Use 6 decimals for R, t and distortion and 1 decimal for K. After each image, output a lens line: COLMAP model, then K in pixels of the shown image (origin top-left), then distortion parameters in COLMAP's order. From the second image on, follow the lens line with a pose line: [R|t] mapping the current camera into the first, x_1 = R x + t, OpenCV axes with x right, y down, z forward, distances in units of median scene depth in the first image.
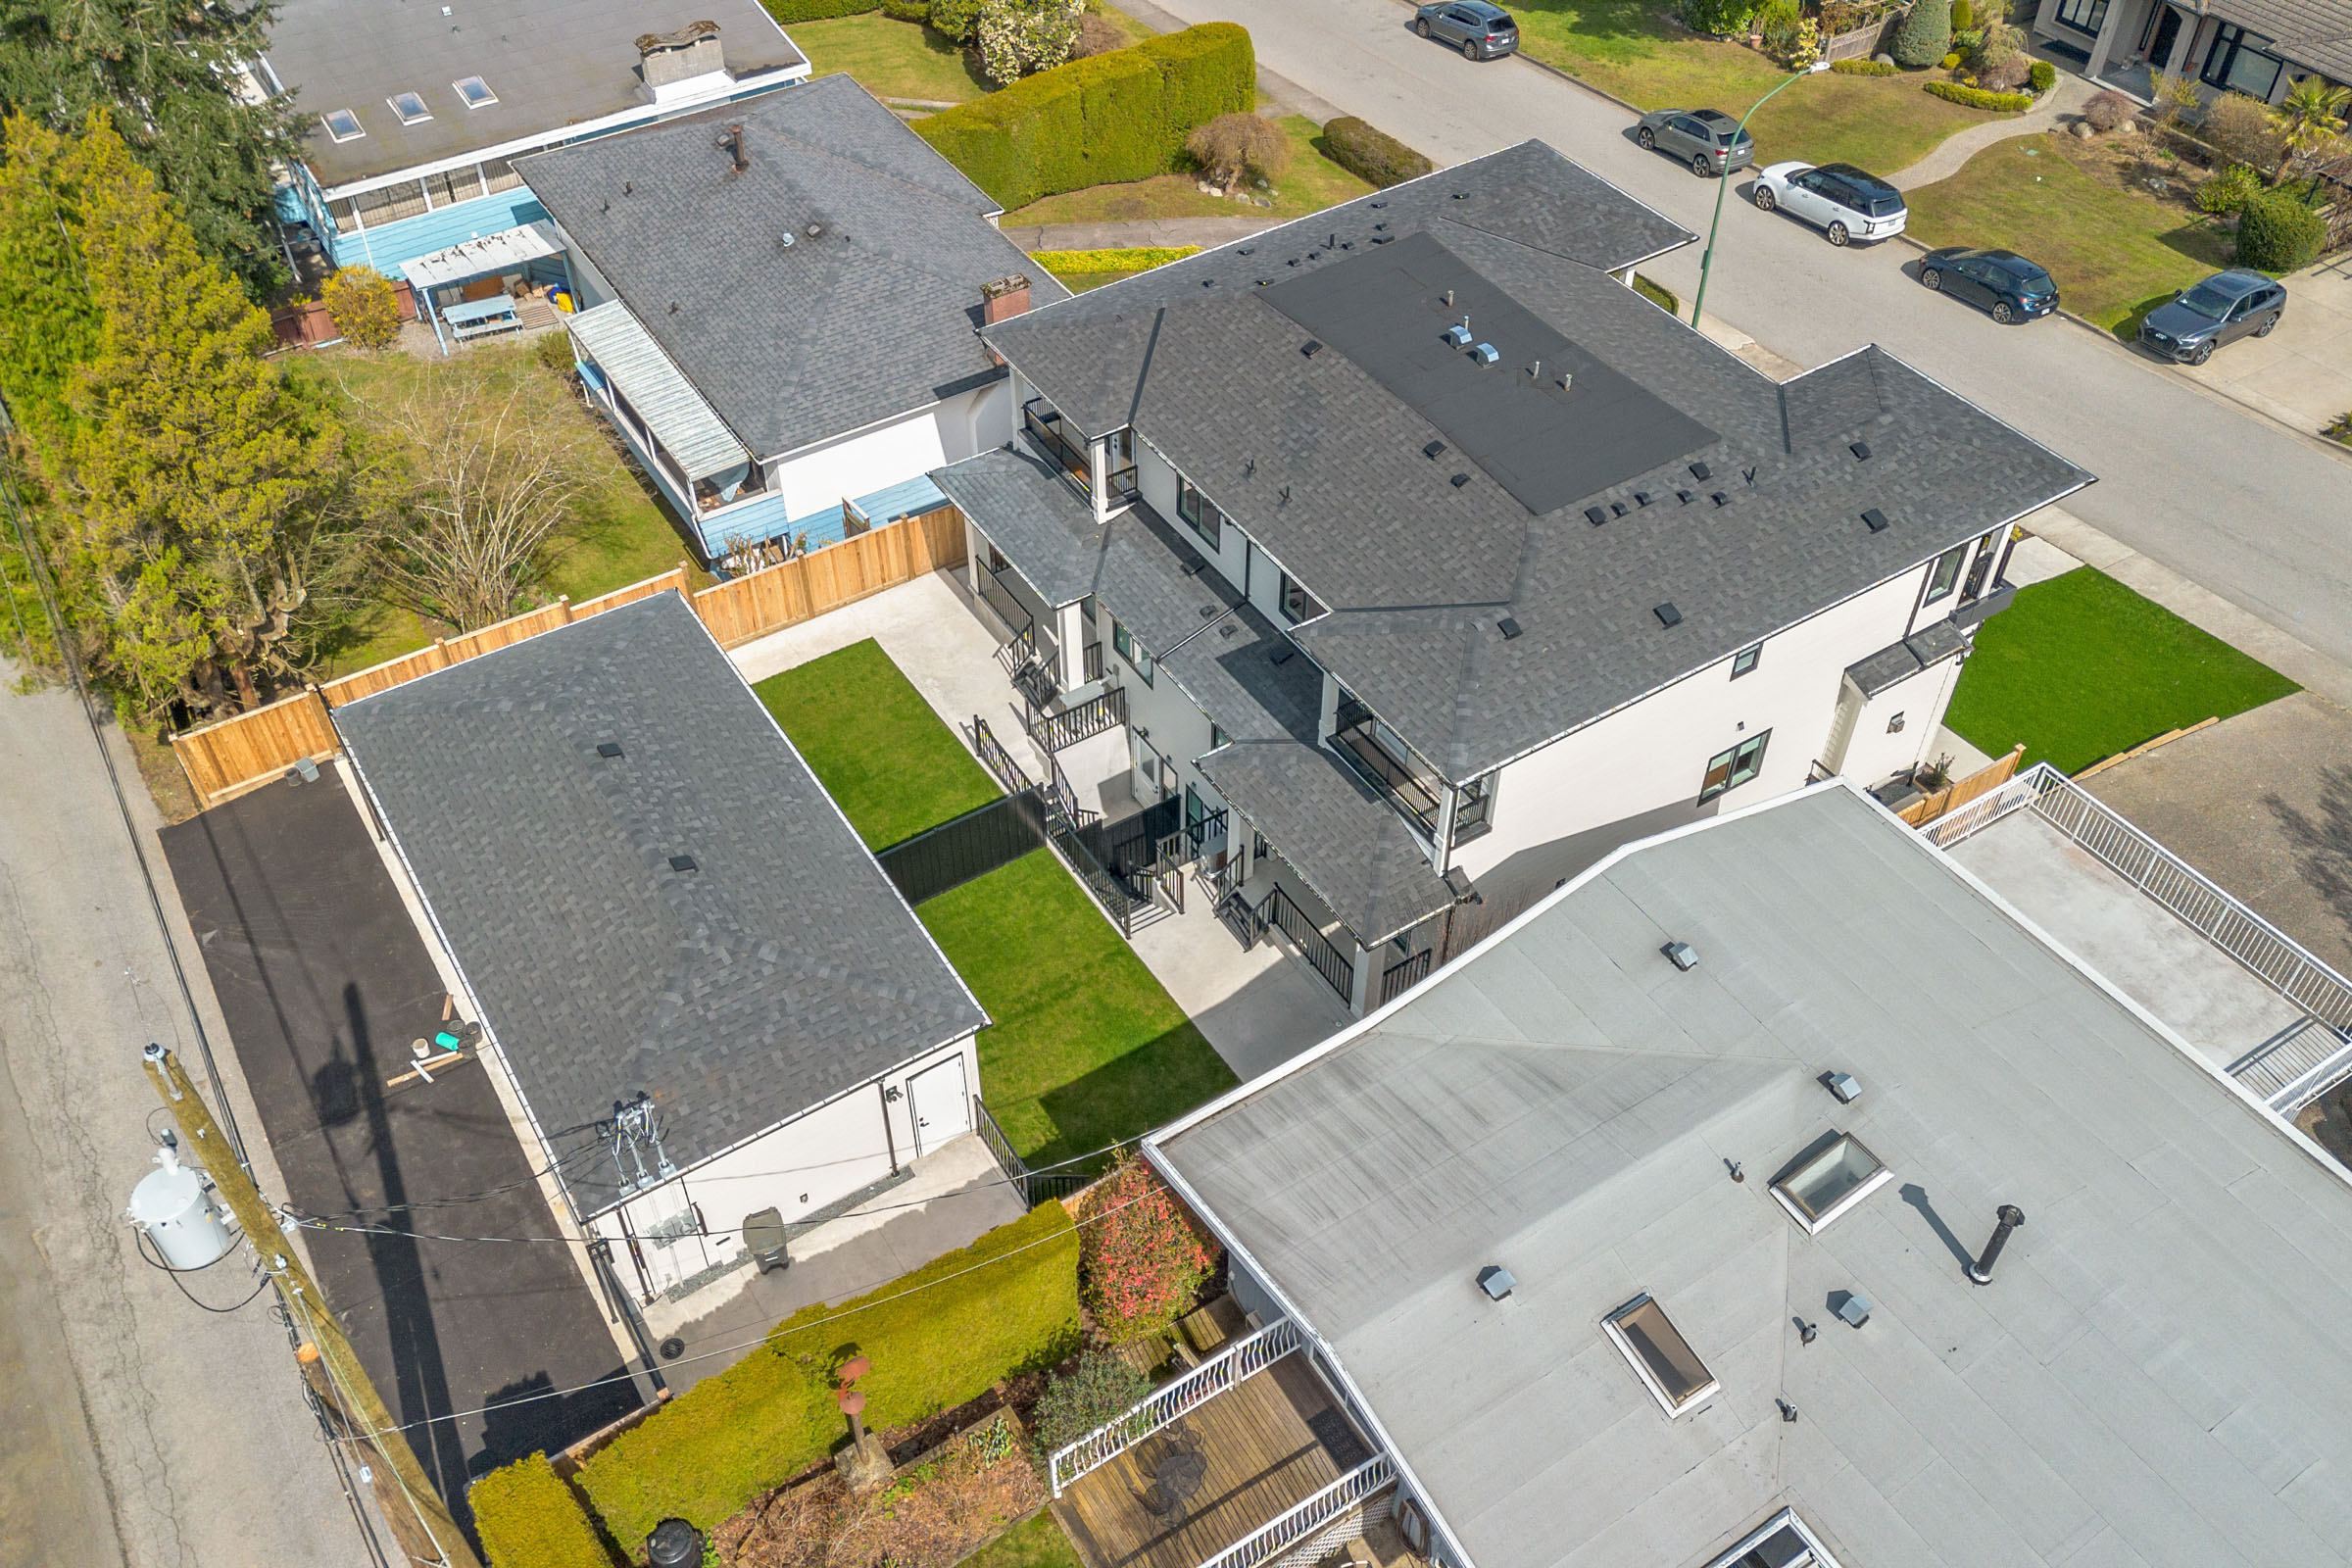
lens RADIAL K [[1906.4, 0, 1081.8], [0, 1906.4, 837.7], [0, 0, 1]] dist [0.055515, -0.042631]
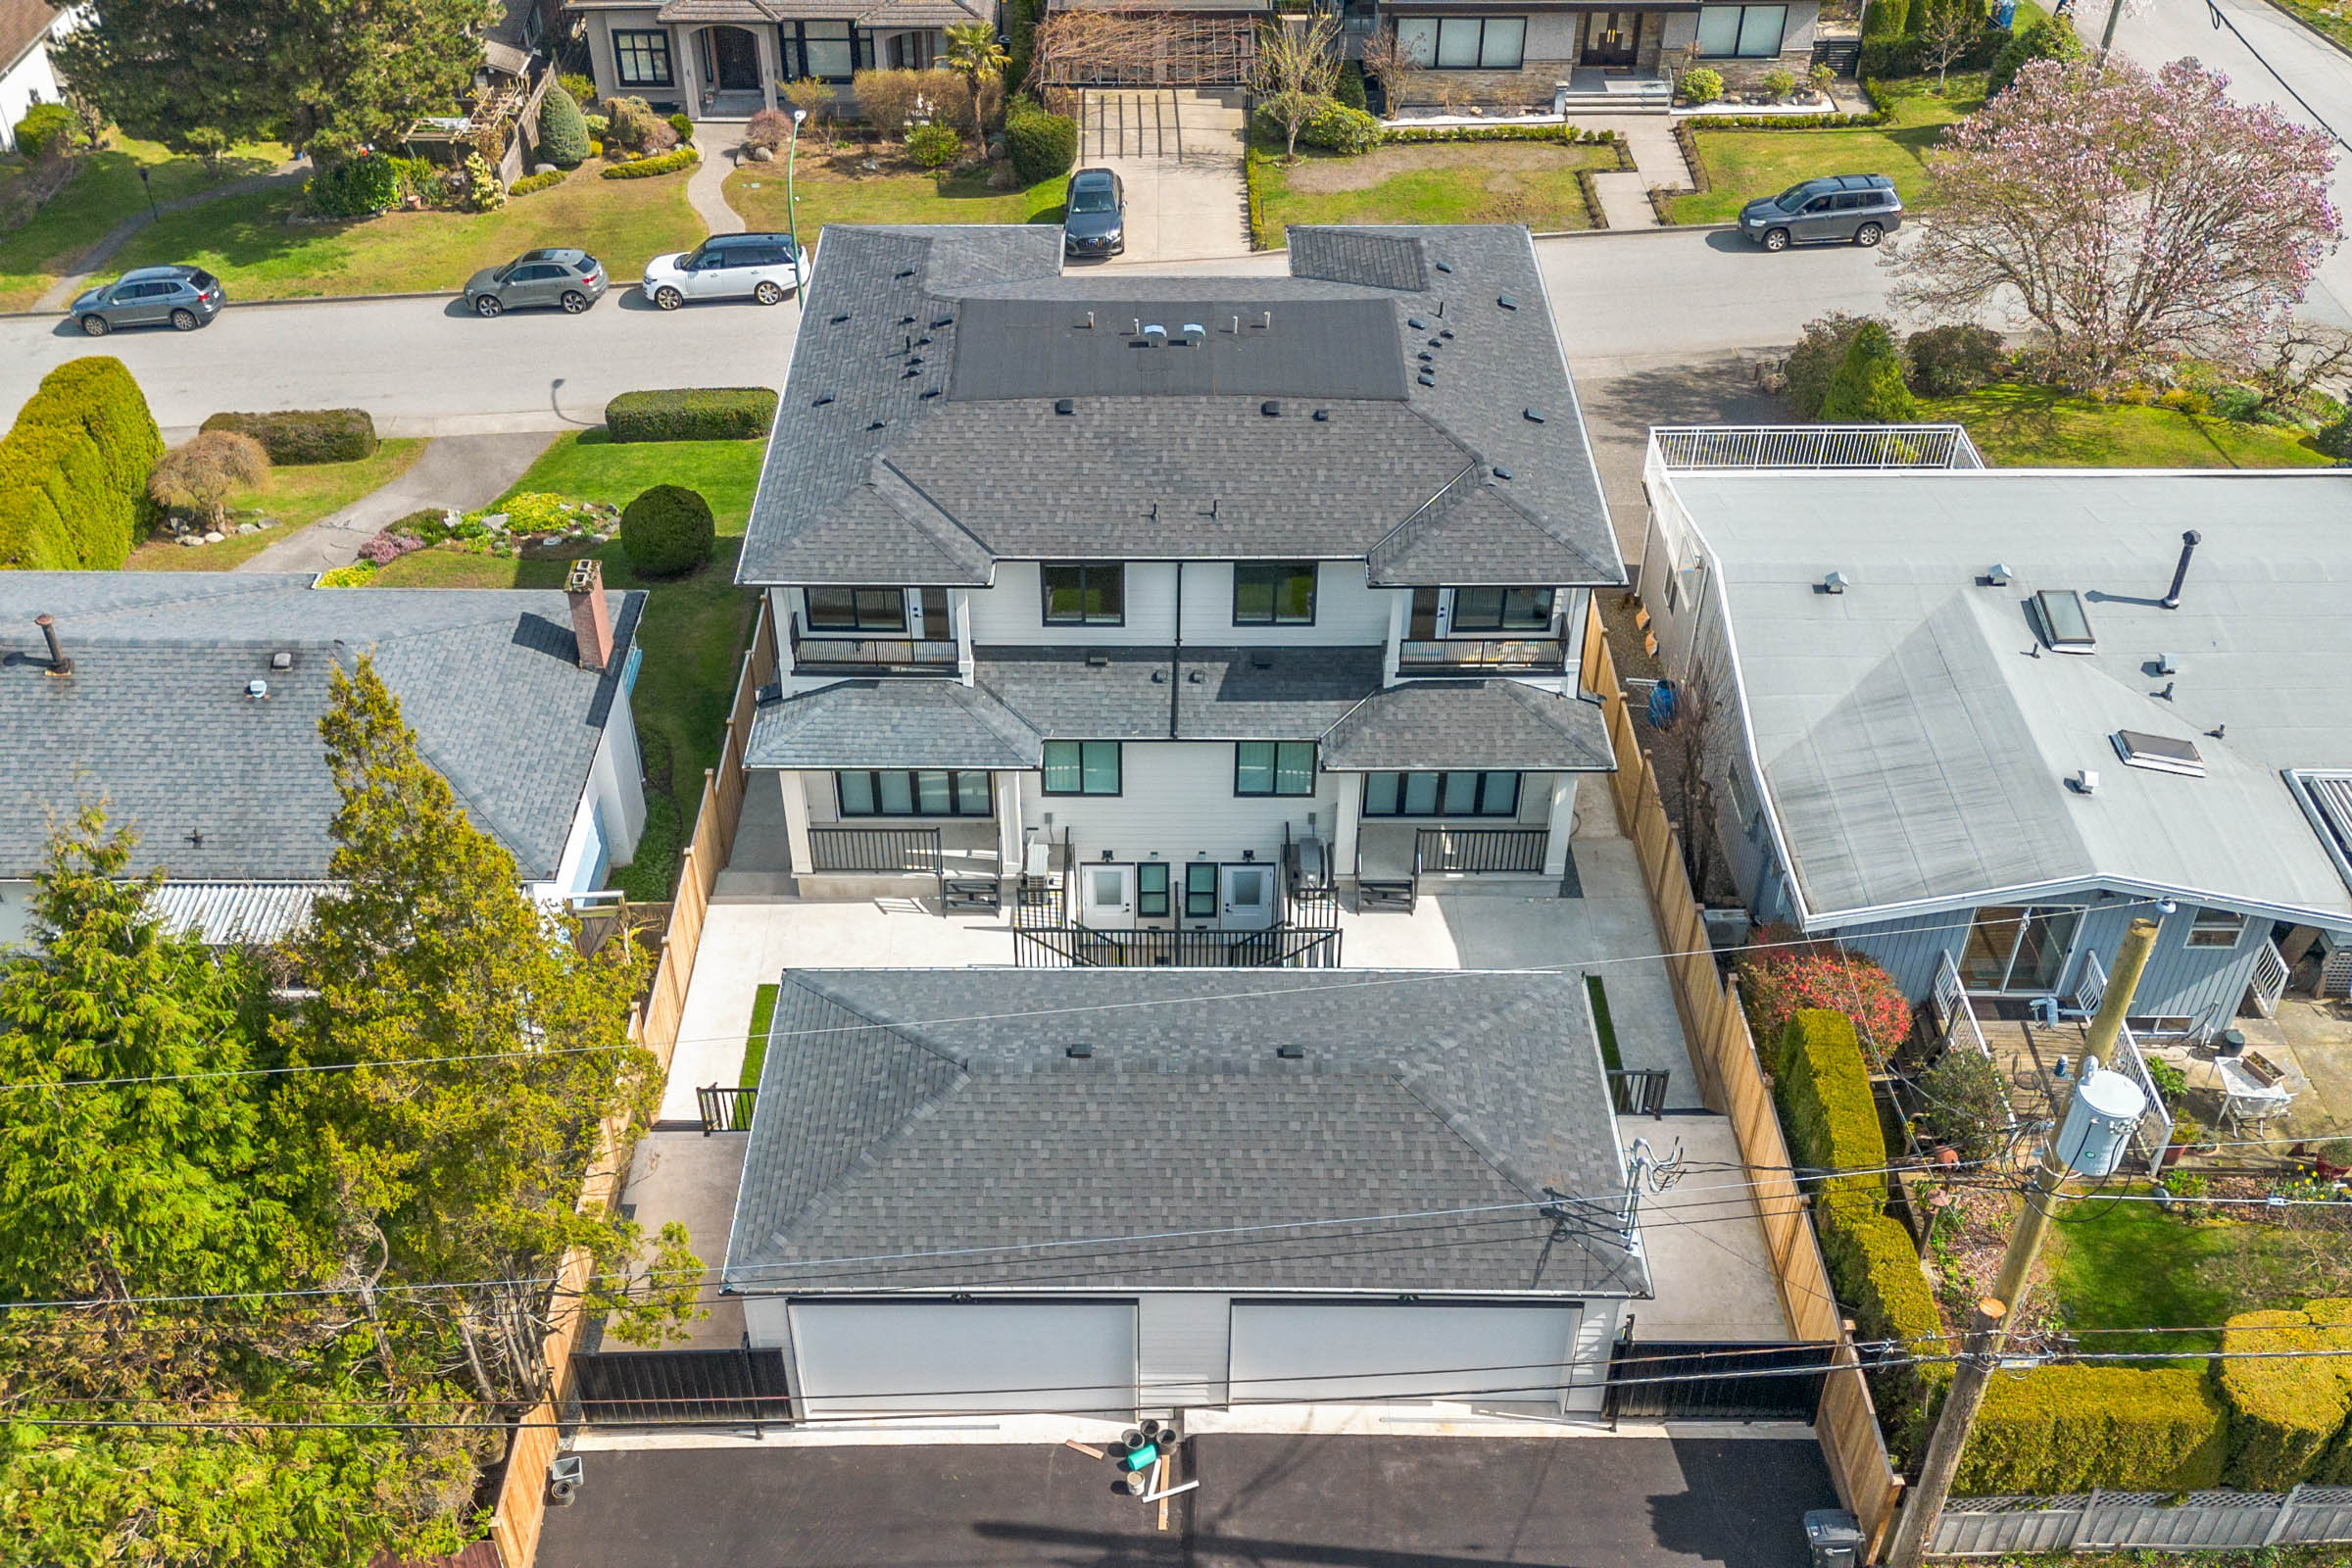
lens RADIAL K [[2316.7, 0, 1102.2], [0, 2316.7, 1020.8], [0, 0, 1]] dist [0.103403, -0.178174]
pose [[0.528074, -0.559594, 0.638742, -0.522176], [0.613740, 0.771347, 0.168364, -0.130741], [-0.586908, 0.303113, 0.750774, 0.120594]]
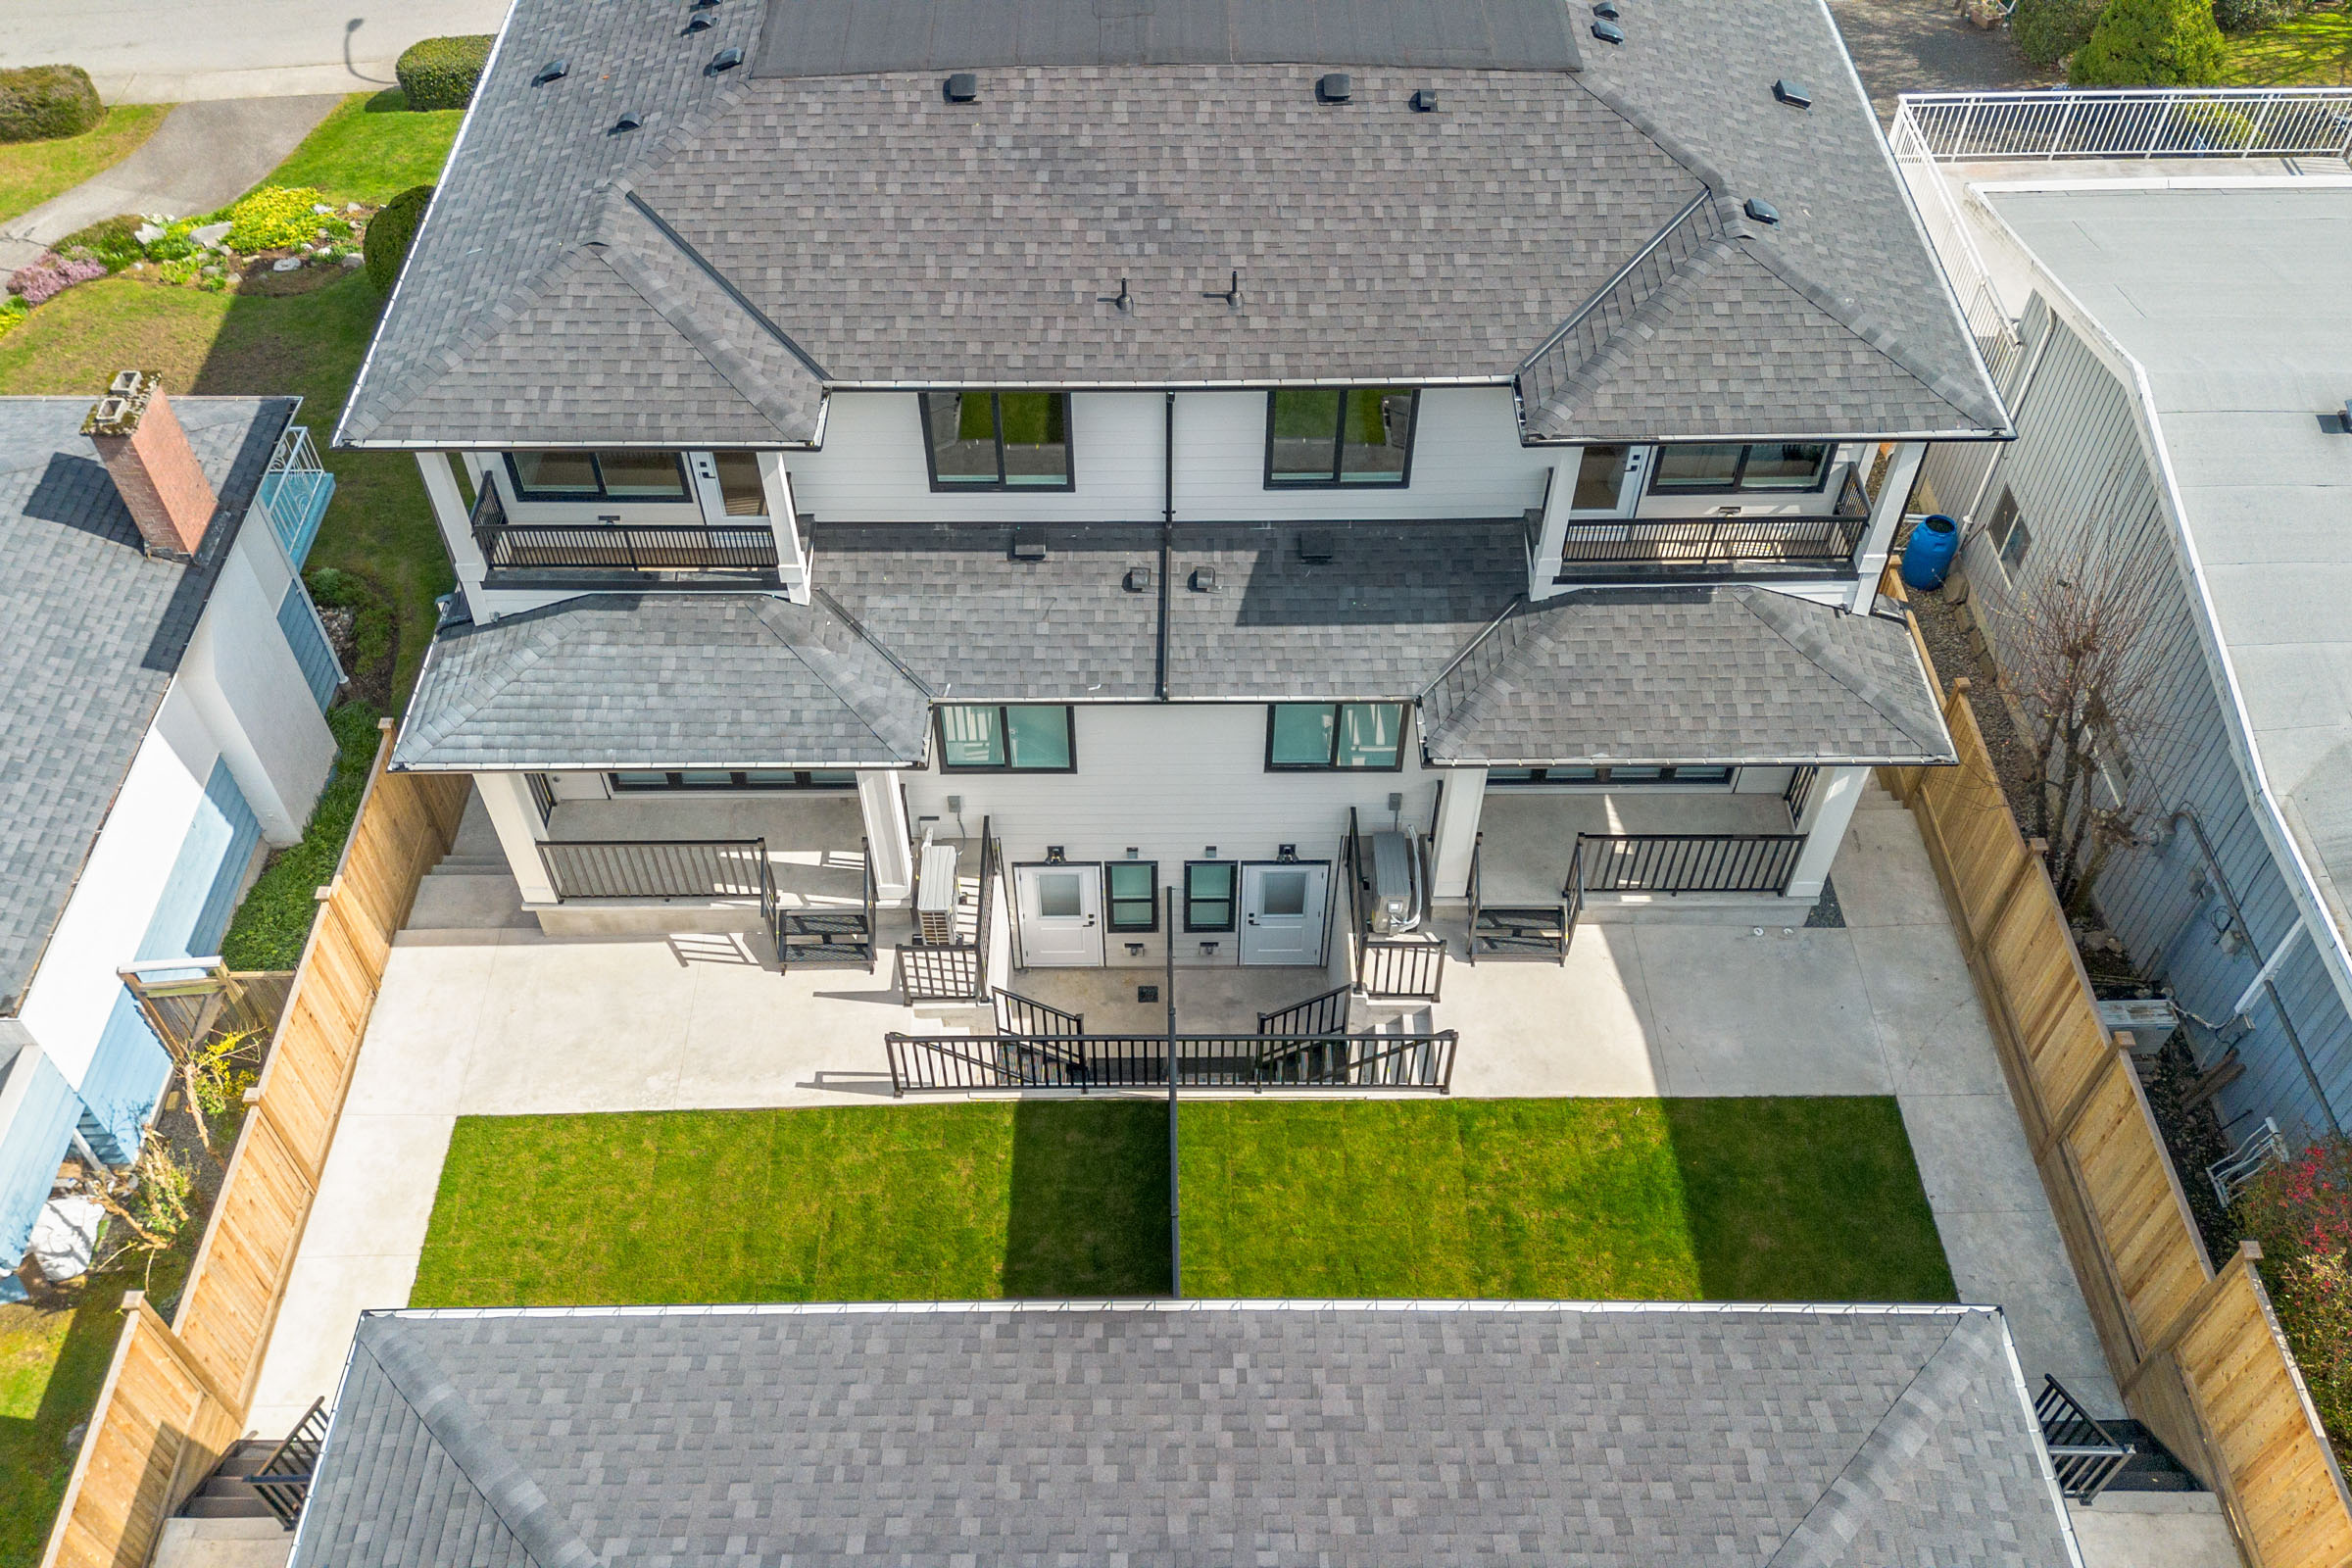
lens RADIAL K [[1964.4, 0, 1133.5], [0, 1964.4, 843.6], [0, 0, 1]] dist [0.056061, -0.047981]
pose [[0.516040, -0.647487, 0.560771, -0.198157], [0.620831, 0.733776, 0.275936, -0.143854], [-0.590145, 0.205750, 0.780638, 0.372565]]
